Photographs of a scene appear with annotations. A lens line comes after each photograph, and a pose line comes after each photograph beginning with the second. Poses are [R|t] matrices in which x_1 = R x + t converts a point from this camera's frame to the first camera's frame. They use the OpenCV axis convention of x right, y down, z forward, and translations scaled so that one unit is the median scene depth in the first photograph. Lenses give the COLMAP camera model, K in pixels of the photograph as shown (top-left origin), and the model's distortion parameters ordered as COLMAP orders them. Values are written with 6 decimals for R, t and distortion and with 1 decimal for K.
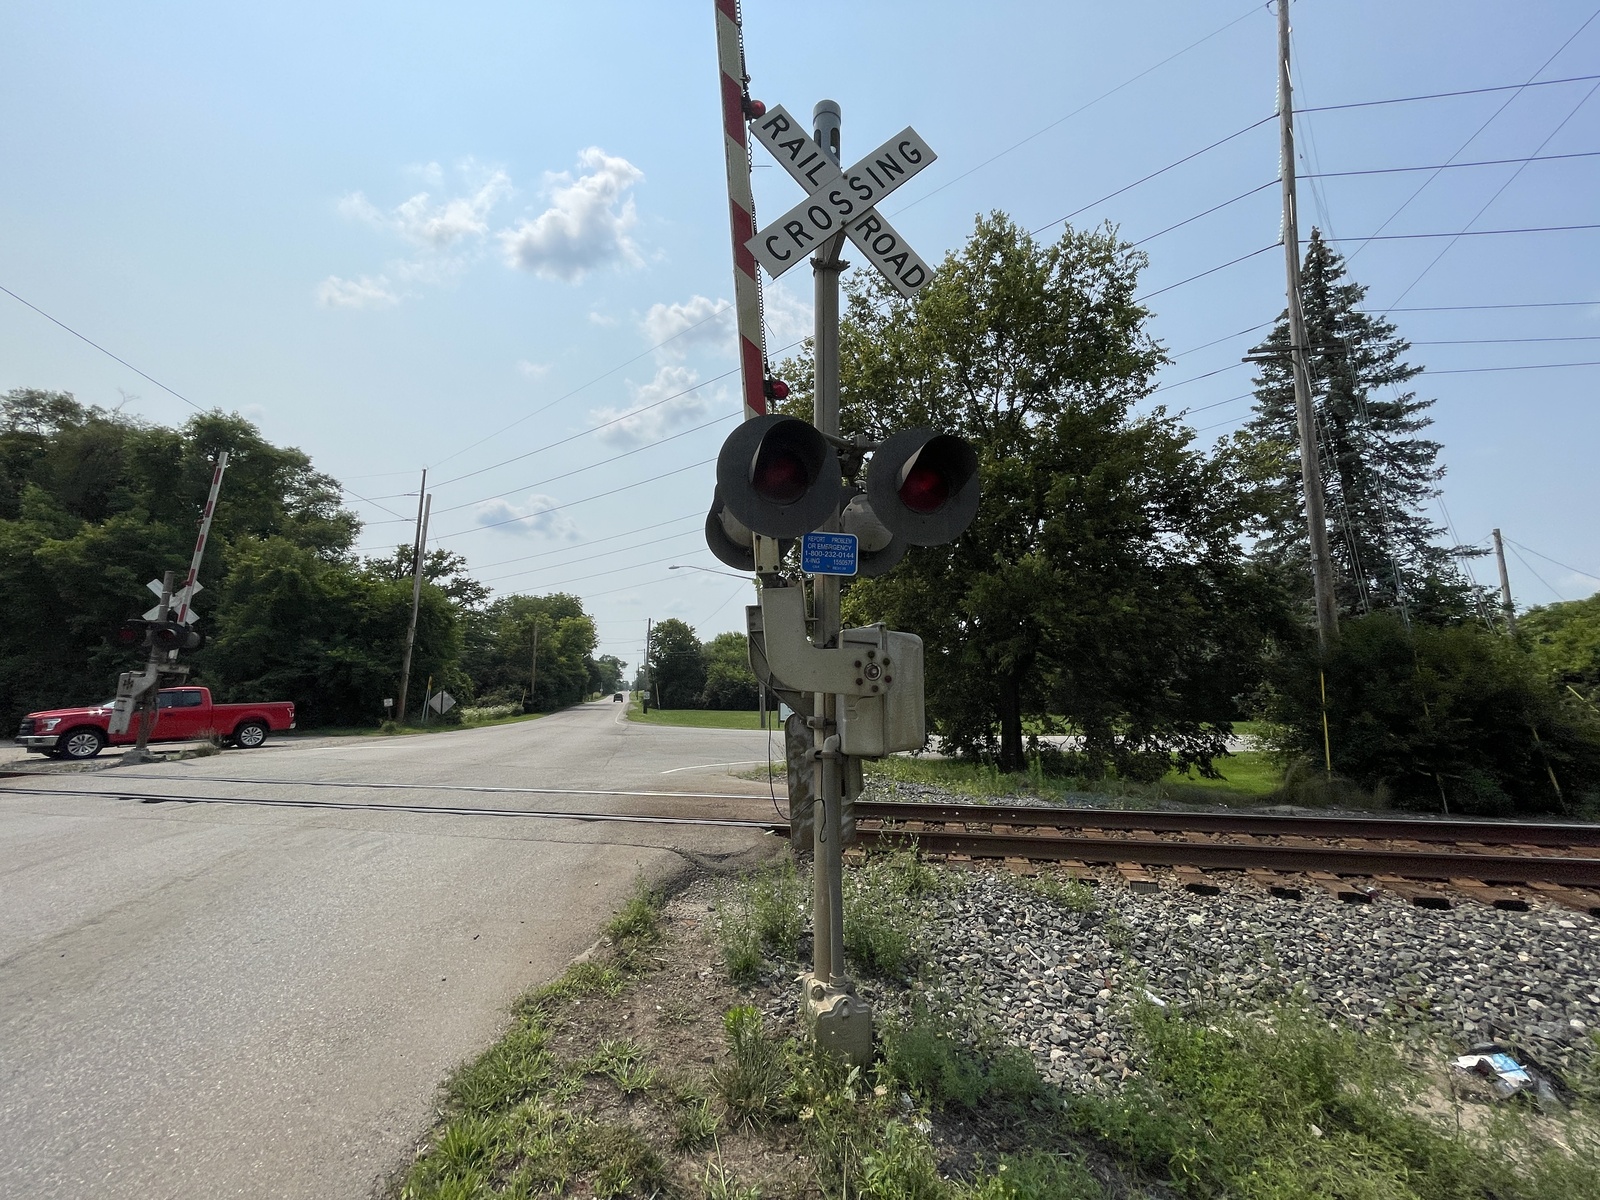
lens RADIAL K [[643.9, 0, 802.0], [0, 643.9, 601.9], [0, 0, 1]] dist [-0.003960, 0.000047]
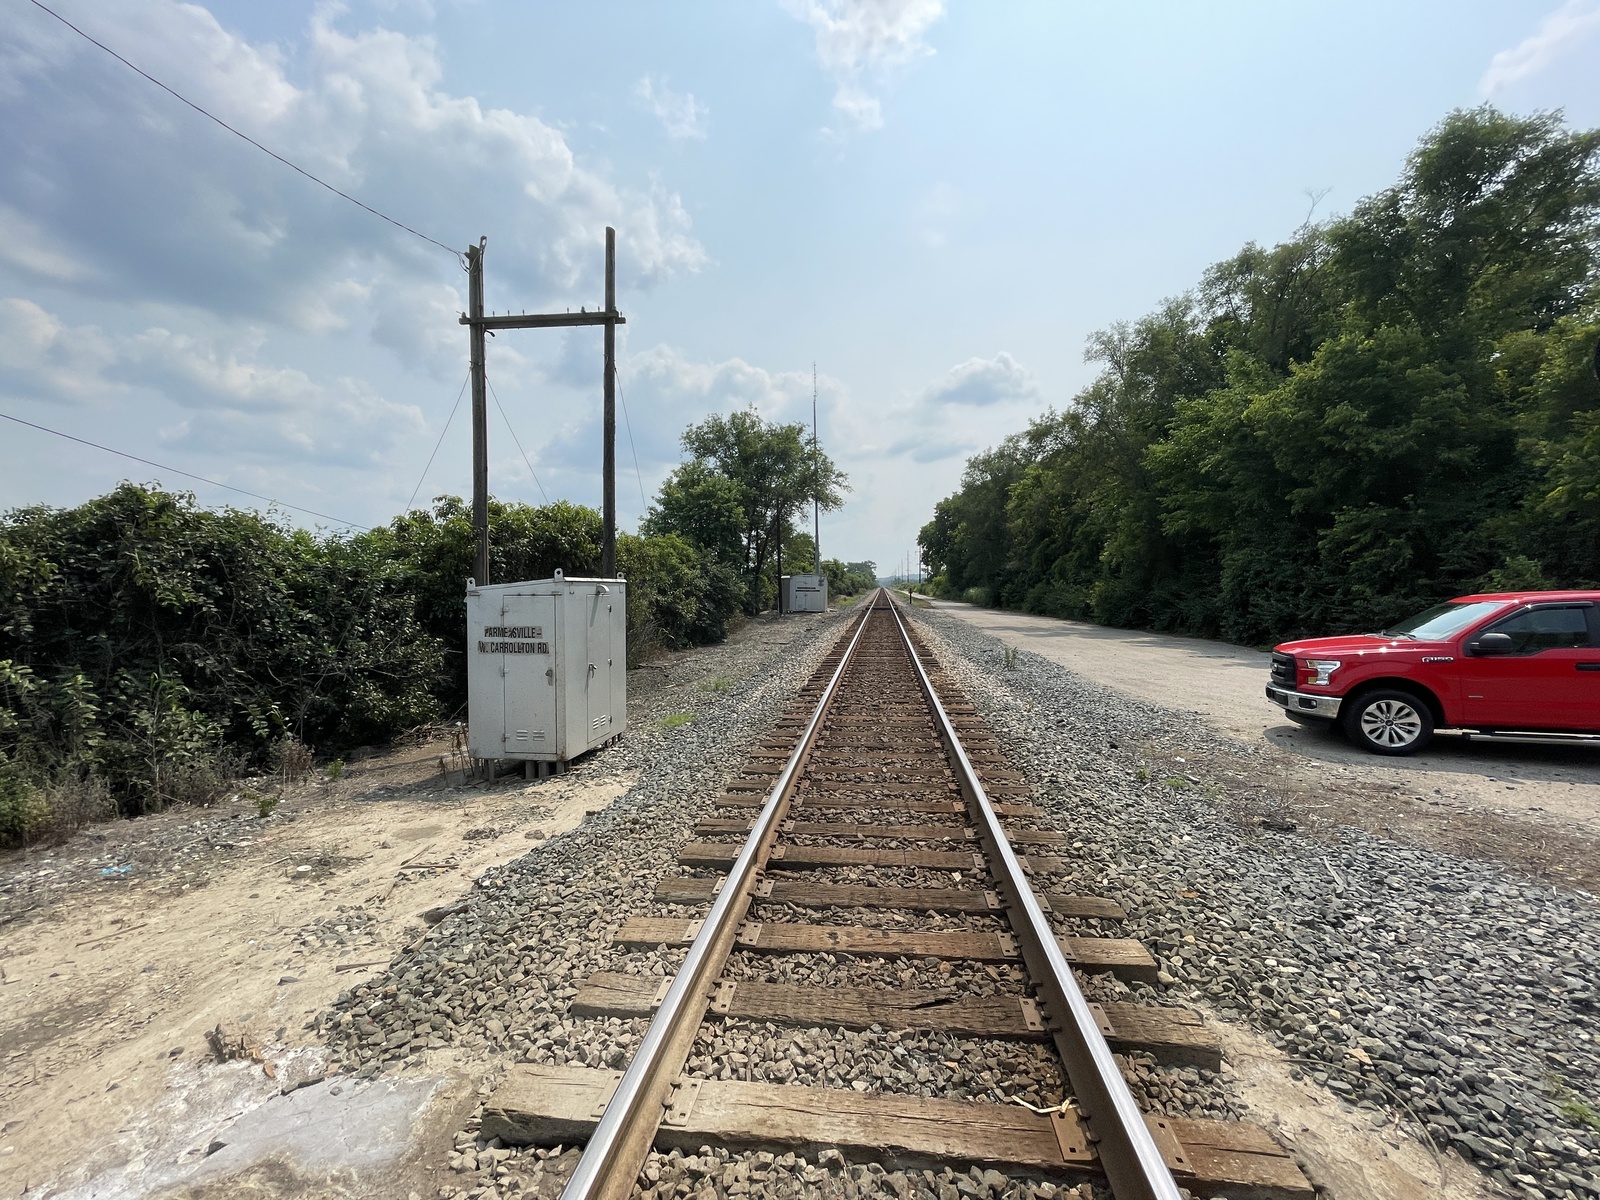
lens RADIAL K [[643.9, 0, 802.0], [0, 643.9, 601.9], [0, 0, 1]] dist [-0.003960, 0.000047]
pose [[0.084851, 0.023710, -0.996112, -0.777516], [0.145180, 0.988754, 0.035901, 0.070778], [0.985760, -0.147662, 0.080454, 0.630709]]
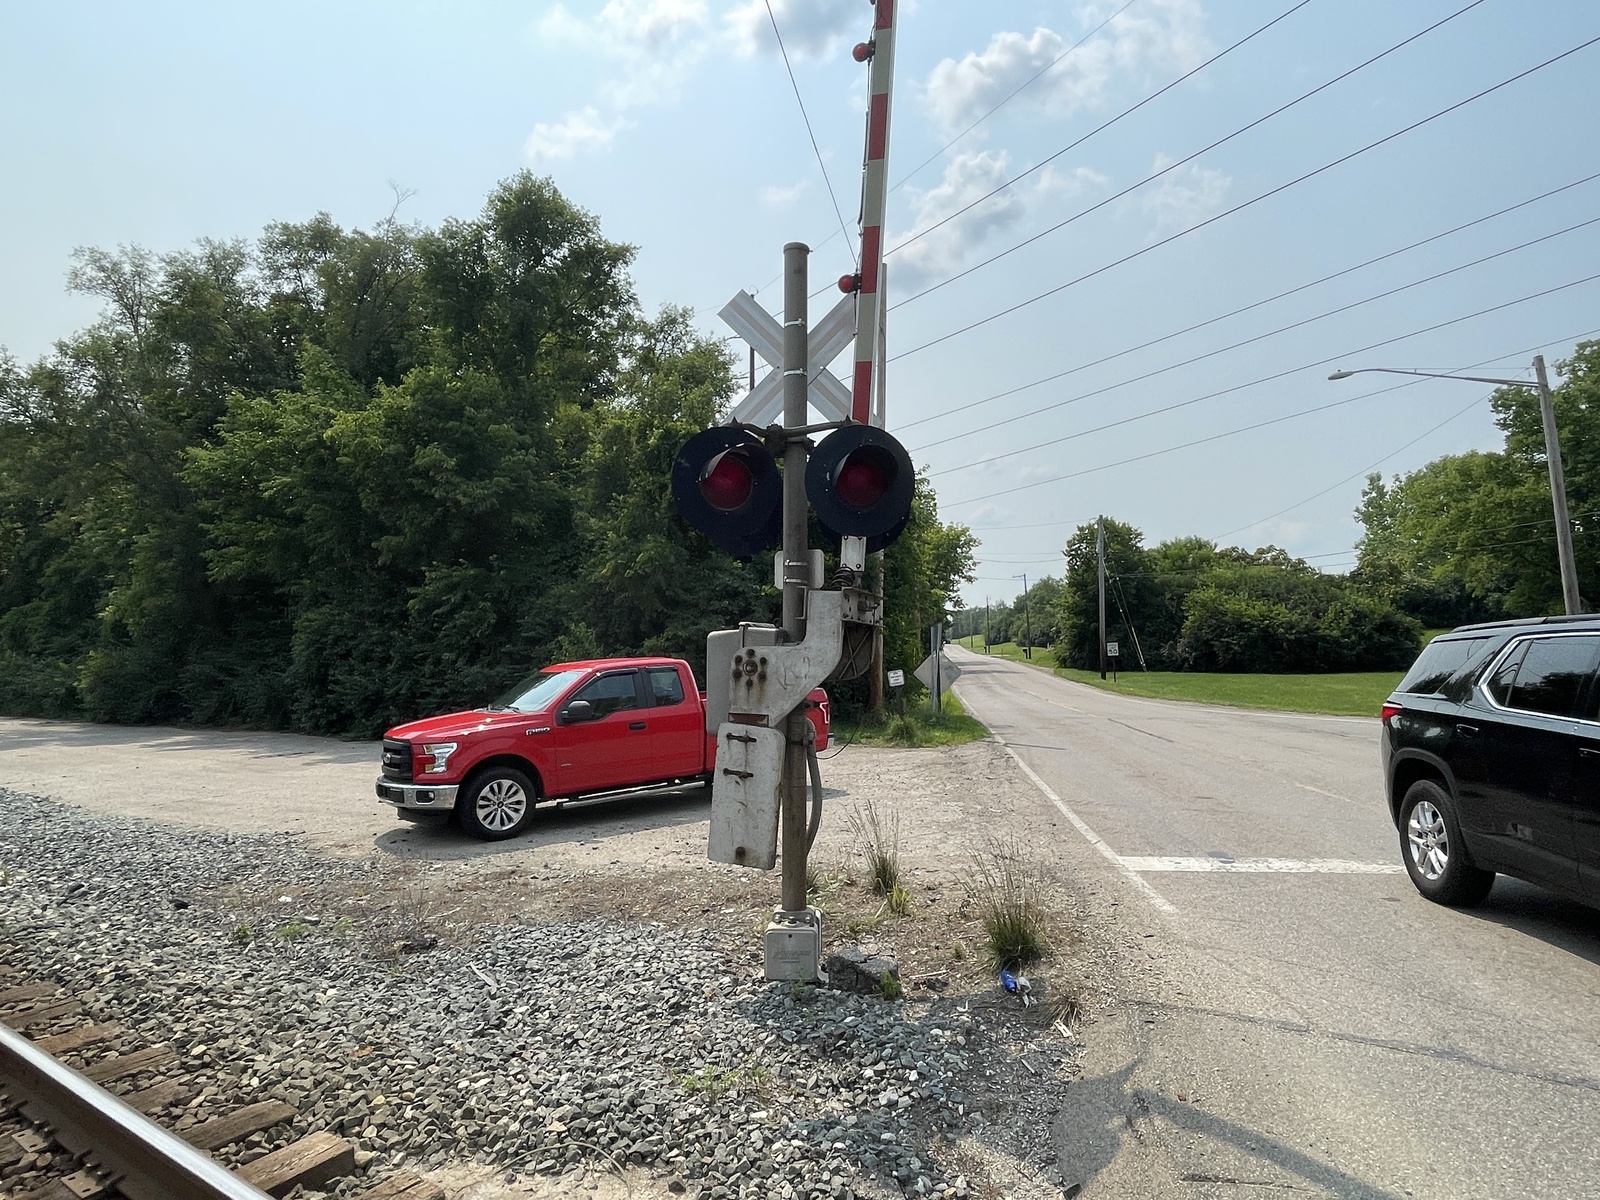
lens RADIAL K [[933.0, 0, 800.0], [0, 933.0, 600.0], [0, 0, 1]] dist [0.000075, -0.000632]
pose [[0.921998, -0.032286, -0.385845, -0.771148], [0.069330, 0.994178, 0.082479, 0.062353], [0.380936, -0.102796, 0.918869, 0.592790]]
